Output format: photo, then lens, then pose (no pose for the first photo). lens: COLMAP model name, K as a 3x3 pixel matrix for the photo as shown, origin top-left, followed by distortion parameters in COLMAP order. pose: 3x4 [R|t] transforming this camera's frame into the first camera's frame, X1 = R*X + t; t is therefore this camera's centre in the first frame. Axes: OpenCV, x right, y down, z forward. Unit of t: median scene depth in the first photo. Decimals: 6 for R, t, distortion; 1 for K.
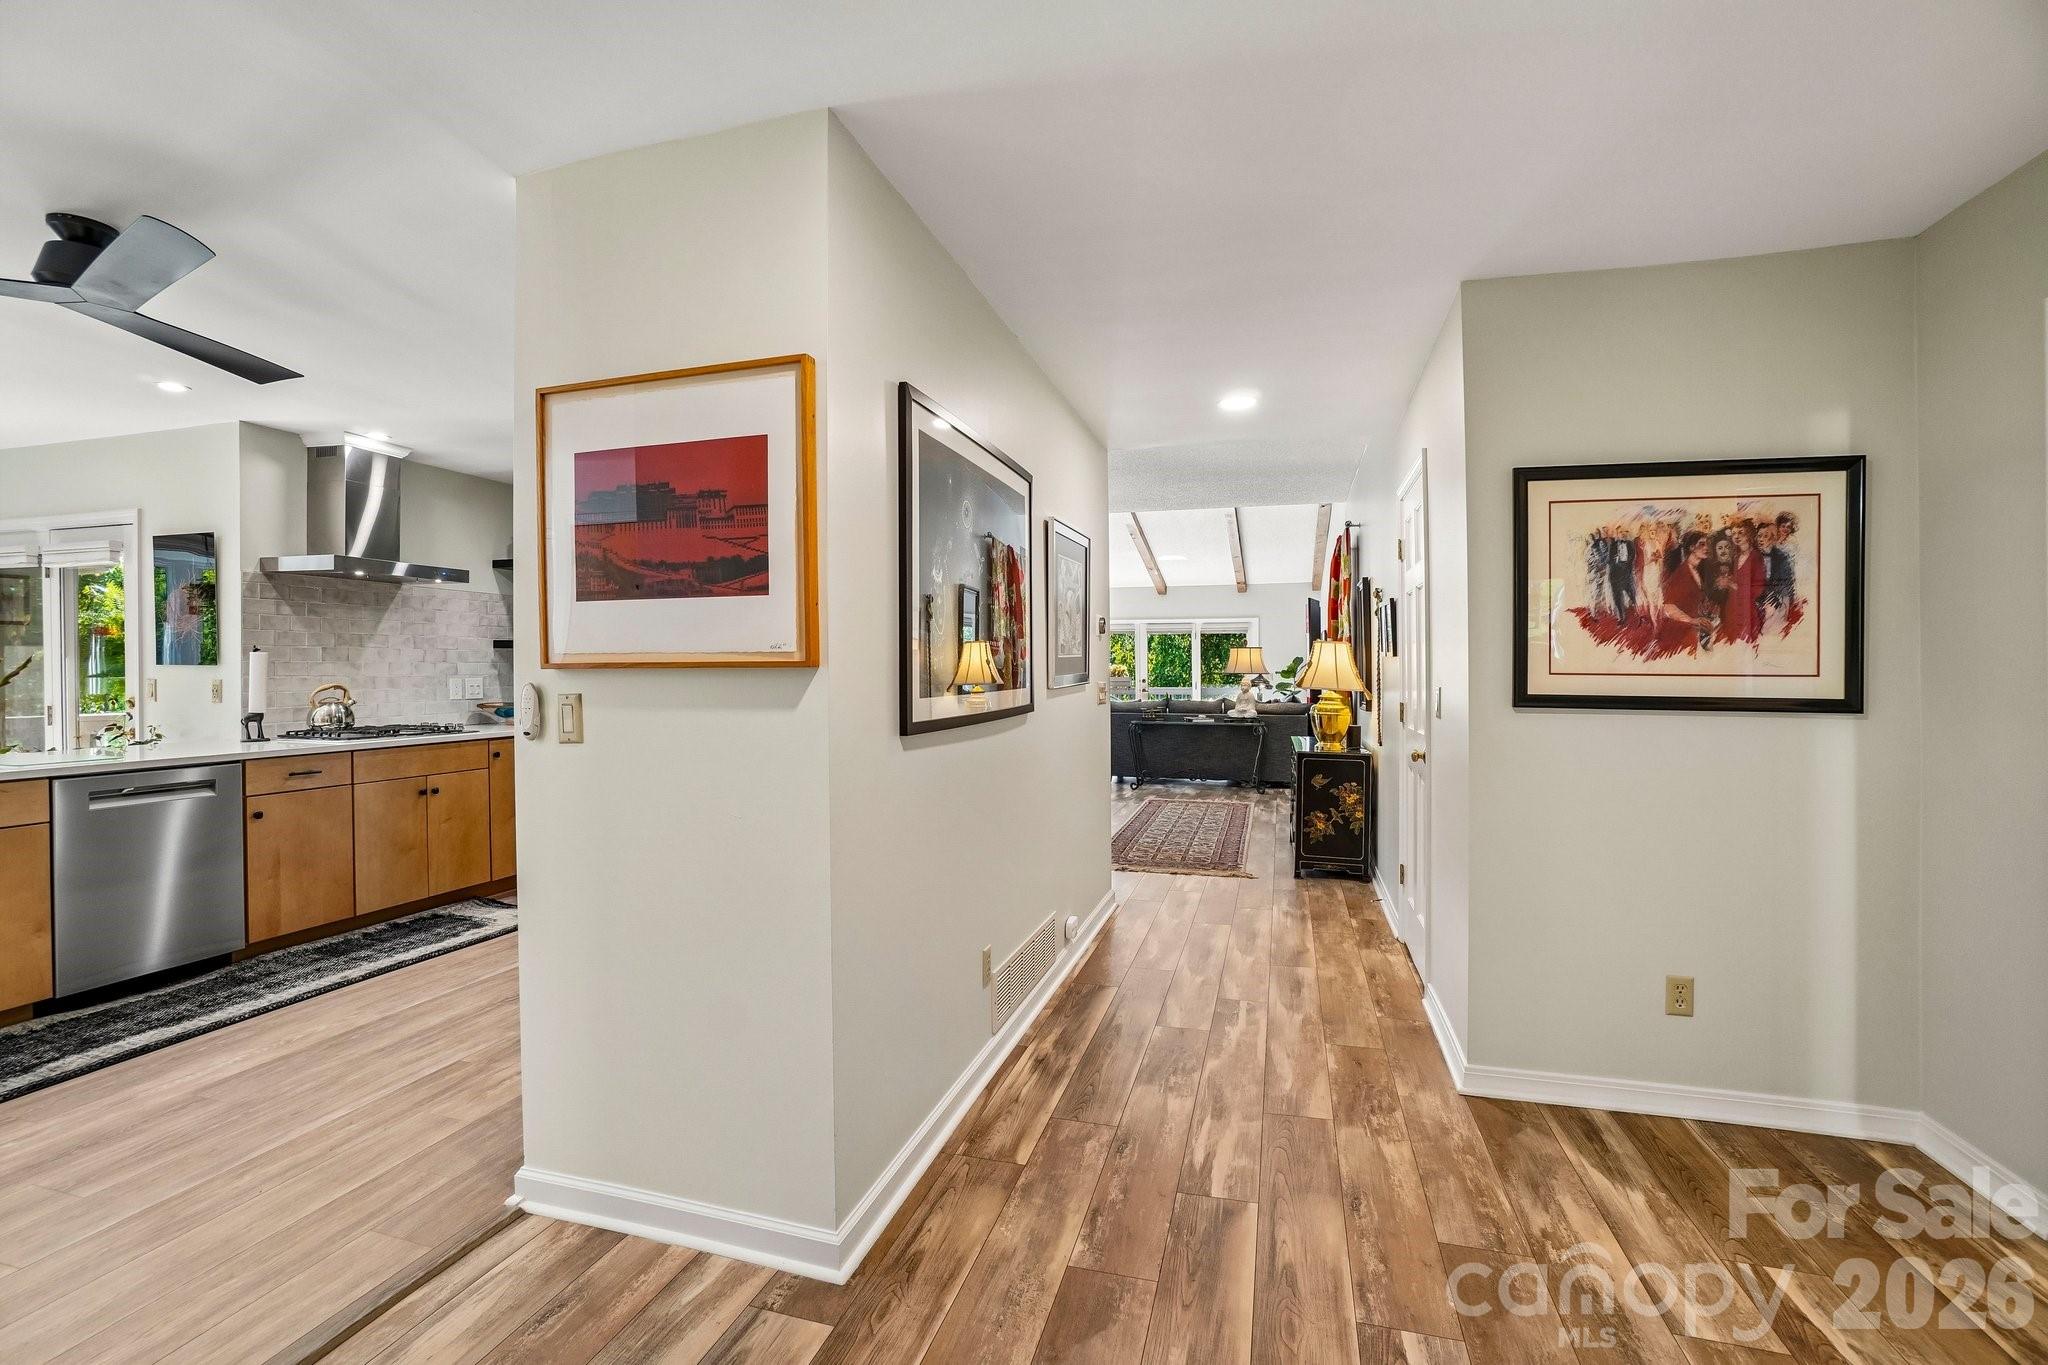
lens RADIAL K [[903.0, 0, 1017.8], [0, 903.0, 679.4], [0, 0, 1]] dist [-0.063215, 0.022431]
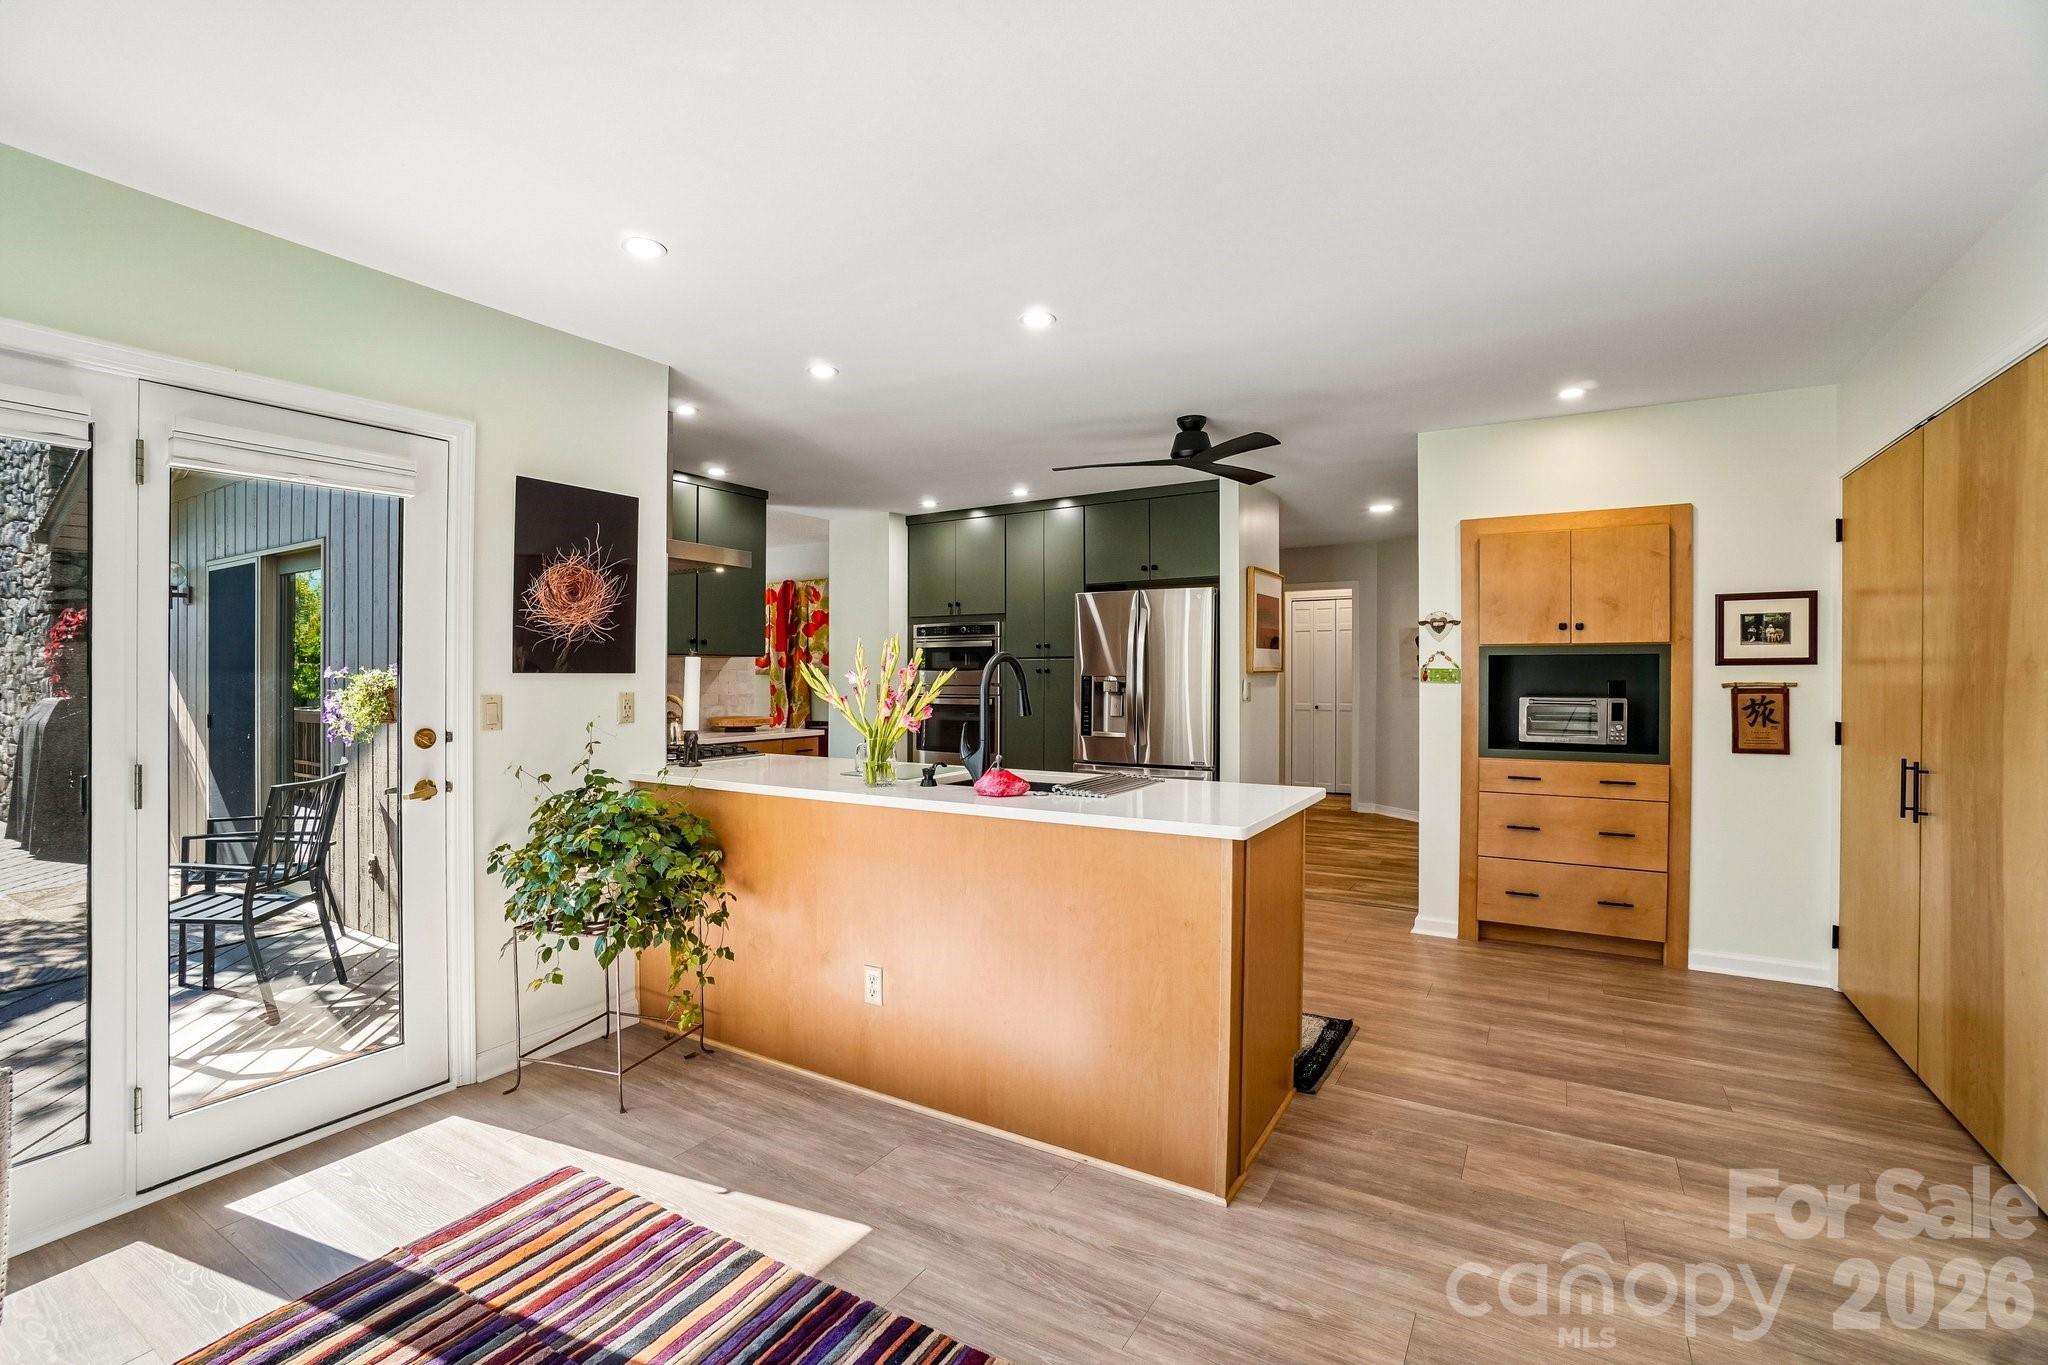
lens RADIAL K [[903.0, 0, 1017.8], [0, 903.0, 679.4], [0, 0, 1]] dist [-0.063215, 0.022431]
pose [[0.256646, -0.011282, 0.966440, -2.152031], [0.015222, 0.999855, 0.007629, -0.015442], [-0.966385, 0.012754, 0.256781, 0.646447]]
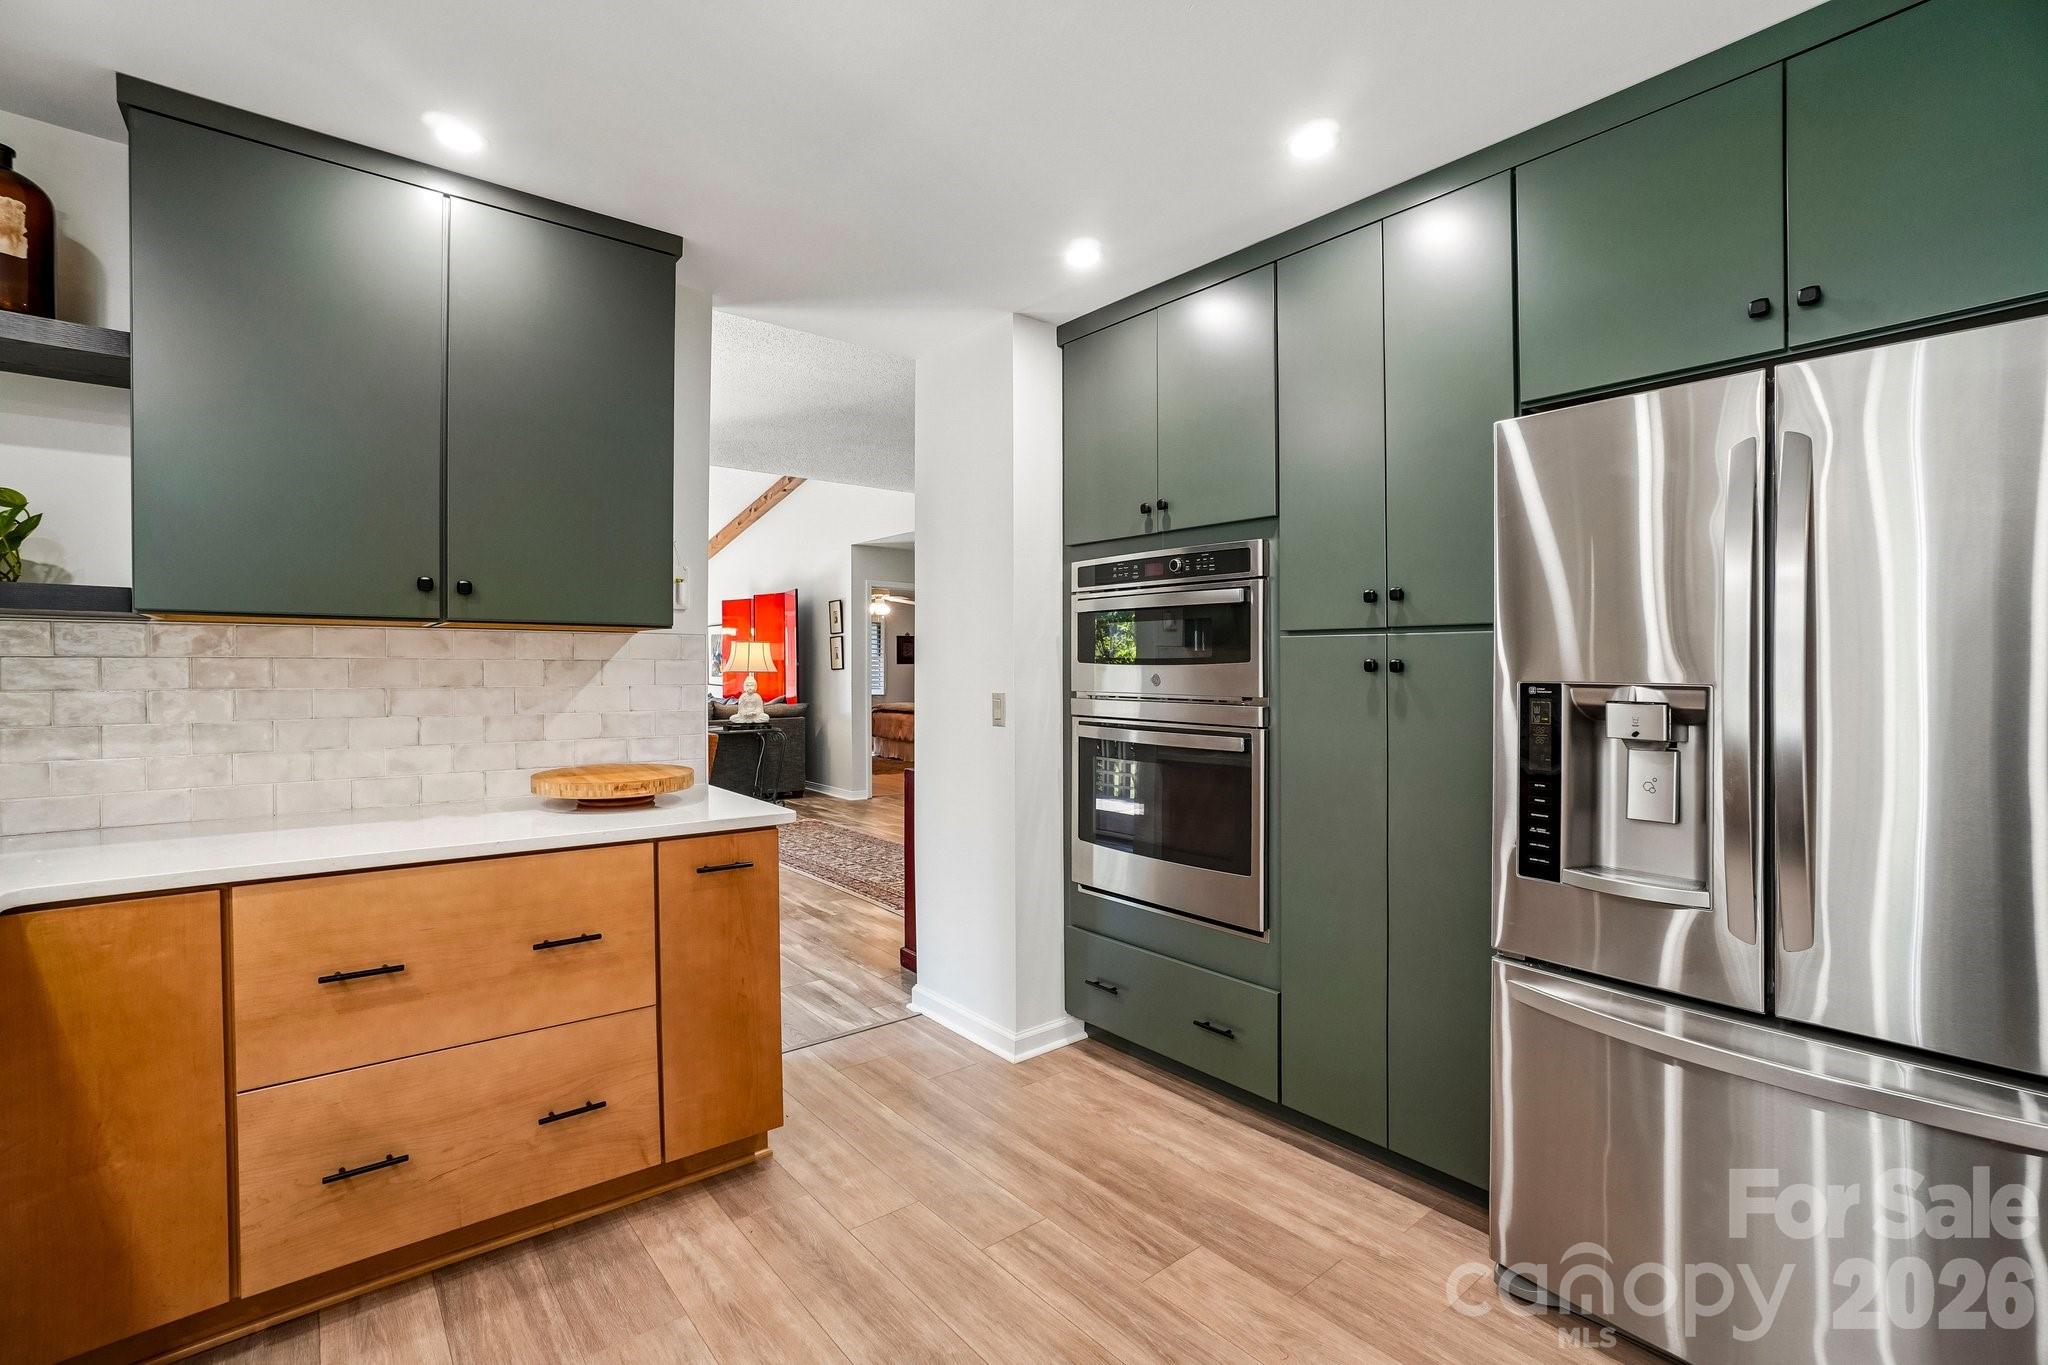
lens RADIAL K [[903.0, 0, 1017.8], [0, 903.0, 679.4], [0, 0, 1]] dist [-0.063215, 0.022431]
pose [[0.561195, -0.013756, 0.827569, -0.970524], [0.009491, 0.999903, 0.010184, -0.017506], [-0.827629, 0.002140, 0.561272, 0.942877]]
